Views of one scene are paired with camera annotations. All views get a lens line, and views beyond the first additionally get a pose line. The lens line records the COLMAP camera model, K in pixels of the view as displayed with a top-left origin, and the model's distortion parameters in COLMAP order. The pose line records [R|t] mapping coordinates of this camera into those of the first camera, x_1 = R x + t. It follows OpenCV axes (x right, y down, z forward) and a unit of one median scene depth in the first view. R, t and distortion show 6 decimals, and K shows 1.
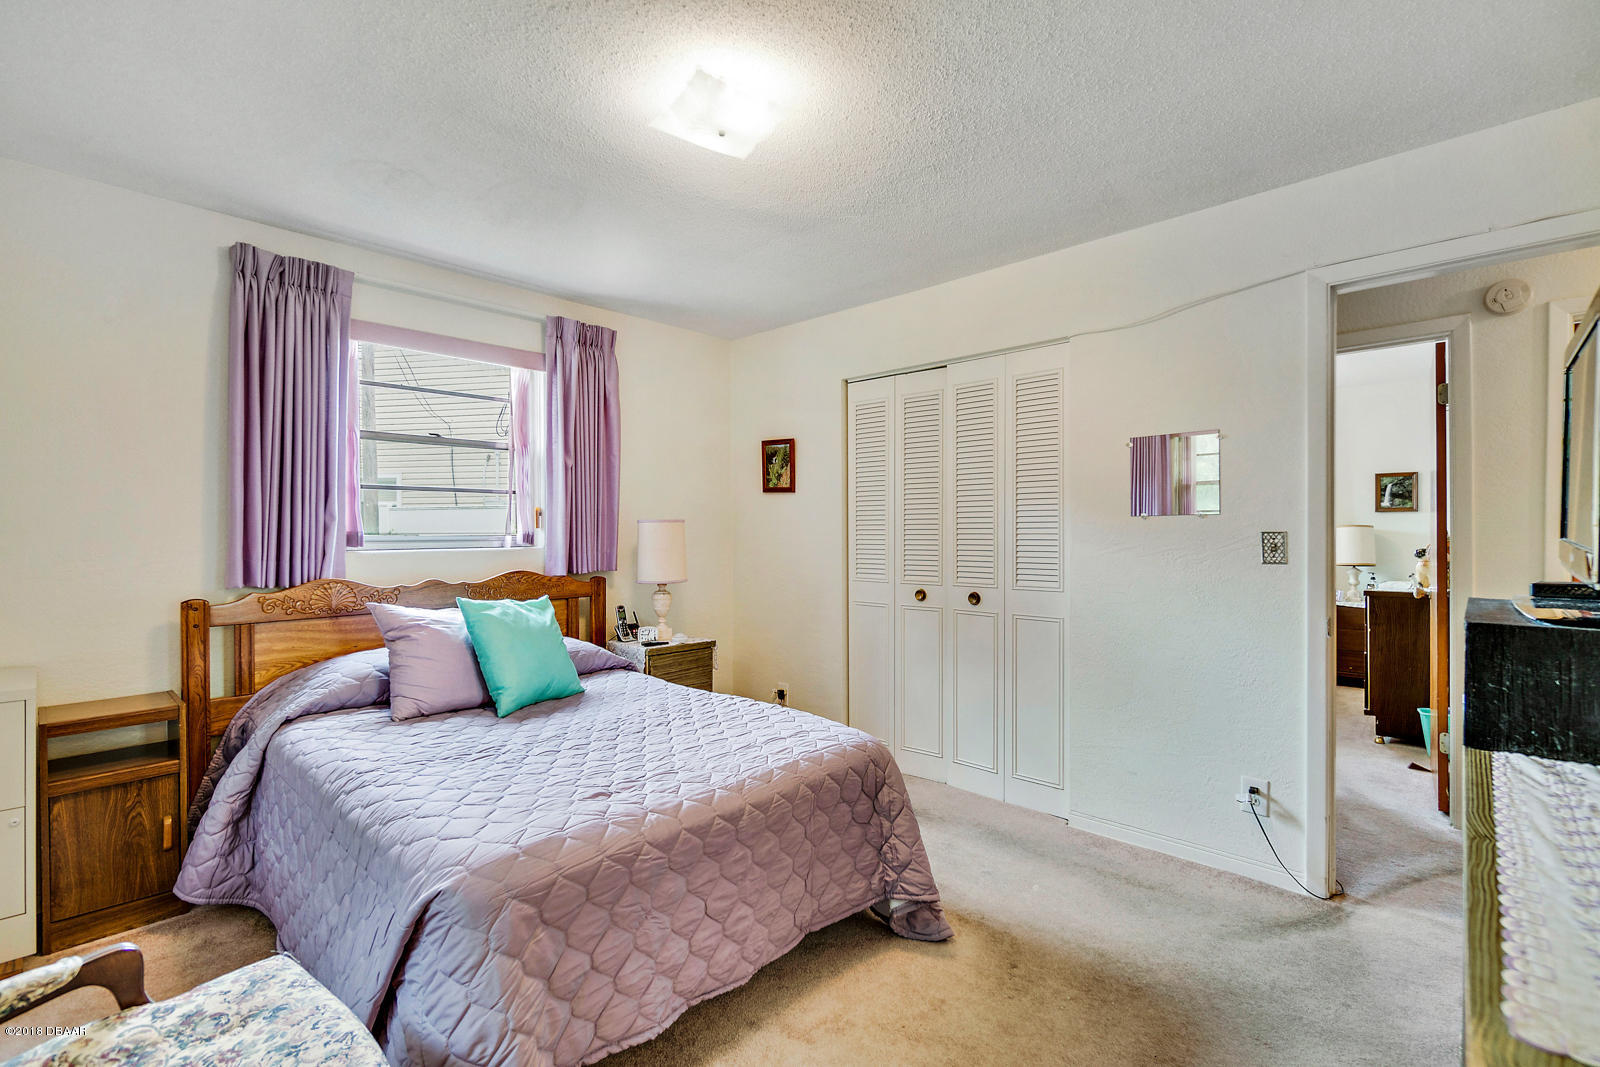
lens RADIAL K [[707.7, 0, 797.3], [0, 707.7, 527.5], [0, 0, 1]] dist [0.000813, -0.000140]
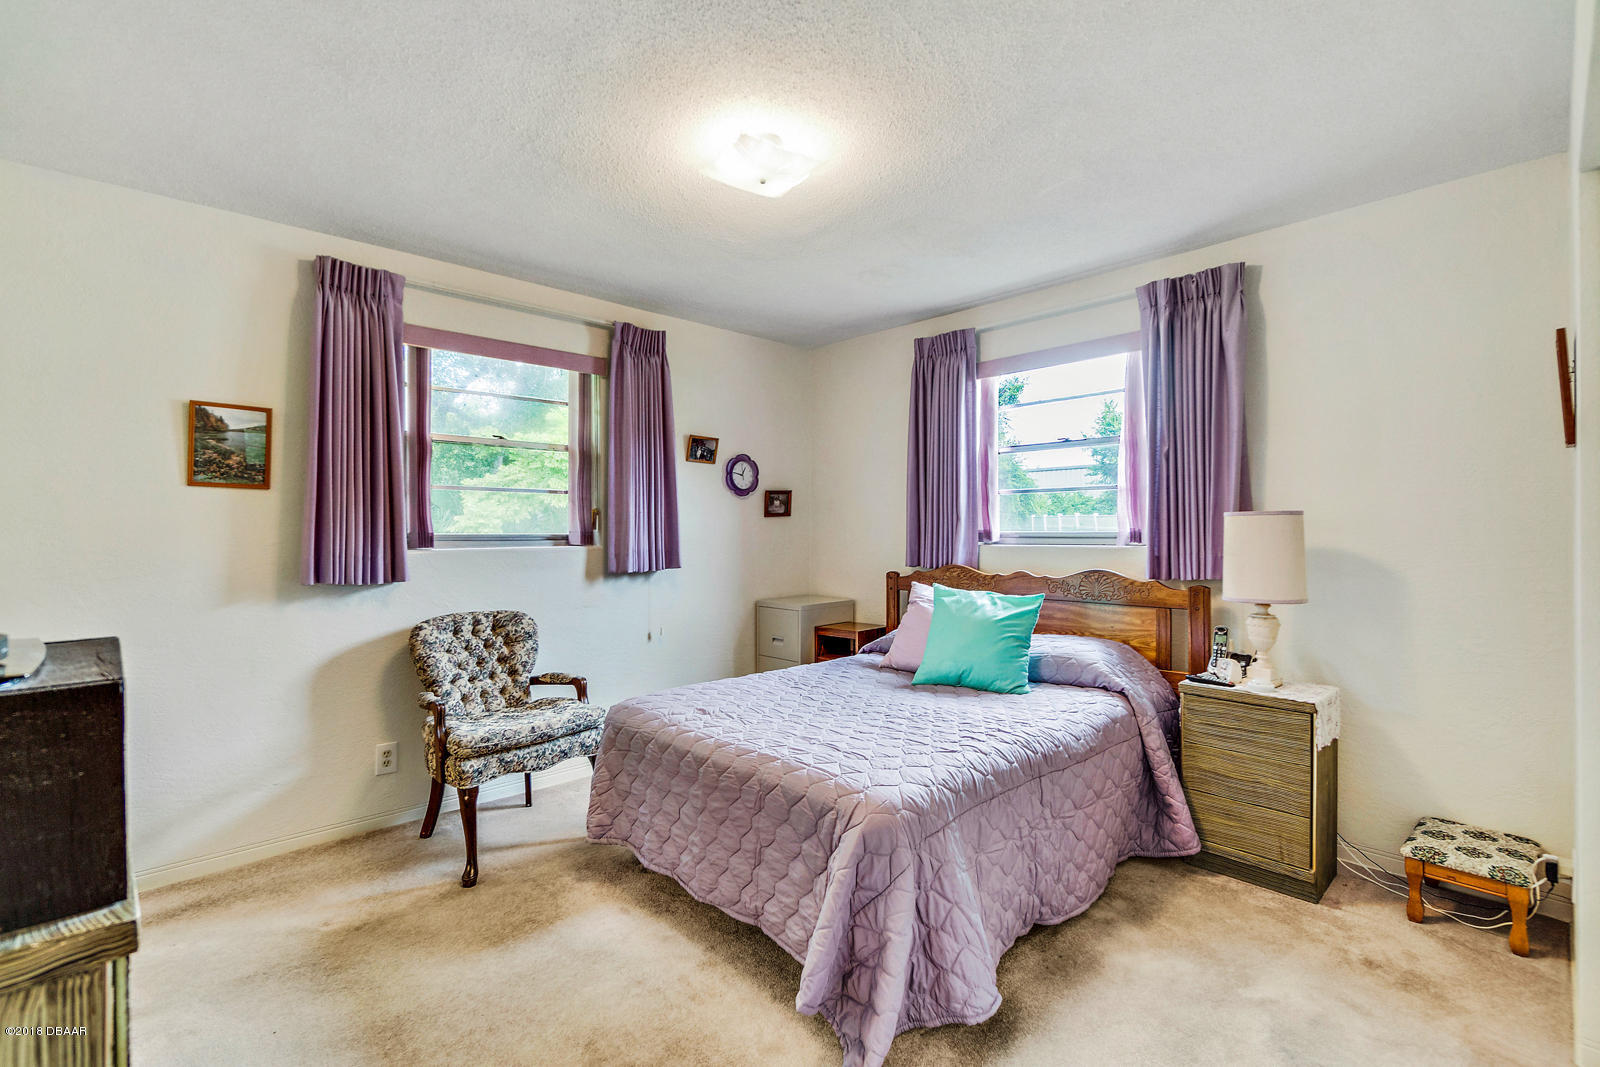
lens RADIAL K [[710.9, 0, 792.1], [0, 710.9, 541.2], [0, 0, 1]] dist [0.001261, -0.002278]
pose [[-0.037742, 0.012845, -0.999205, 0.694901], [0.002367, 0.999916, 0.012765, 0.009800], [0.999285, -0.001883, -0.037769, 0.747071]]
